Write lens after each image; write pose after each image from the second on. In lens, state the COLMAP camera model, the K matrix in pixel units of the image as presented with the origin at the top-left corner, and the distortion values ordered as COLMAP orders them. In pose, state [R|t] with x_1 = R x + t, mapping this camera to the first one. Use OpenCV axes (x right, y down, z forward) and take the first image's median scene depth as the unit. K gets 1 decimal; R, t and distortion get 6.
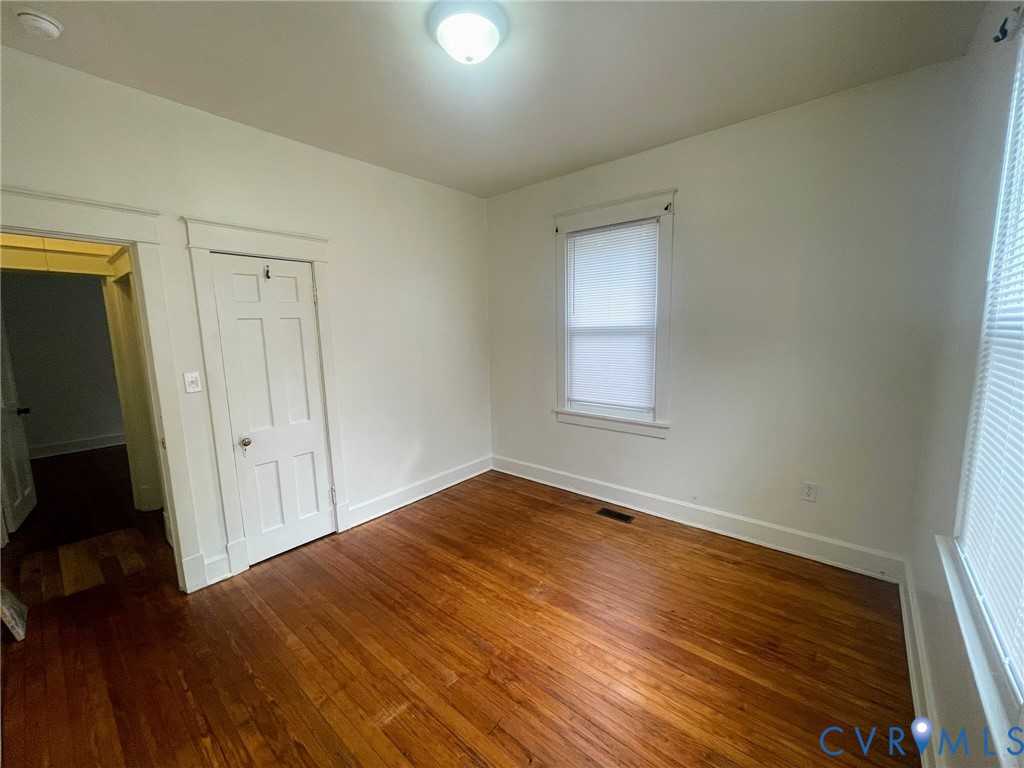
lens RADIAL K [[417.5, 0, 515.1], [0, 417.5, 379.0], [0, 0, 1]] dist [-0.003382, -0.000093]
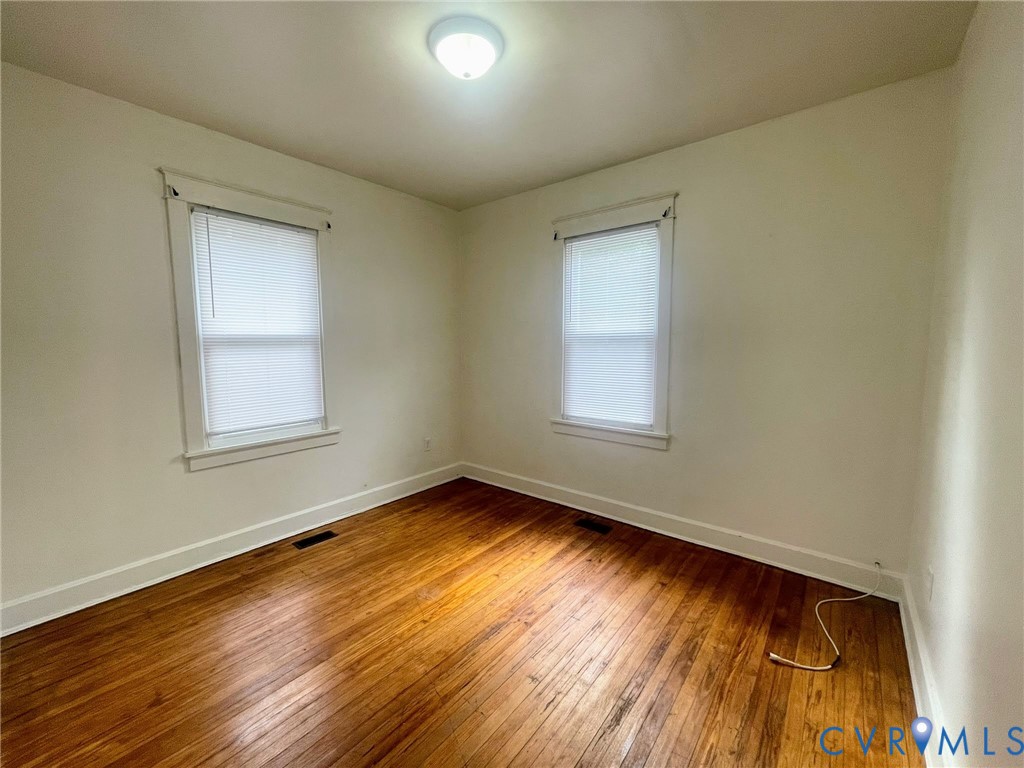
lens RADIAL K [[402.4, 0, 517.9], [0, 402.4, 374.6], [0, 0, 1]] dist [-0.000433, 0.000088]
pose [[-0.017286, -0.062629, 0.997887, -0.669723], [0.123605, 0.990247, 0.064290, -0.038296], [-0.992181, 0.124455, -0.009376, 0.549170]]
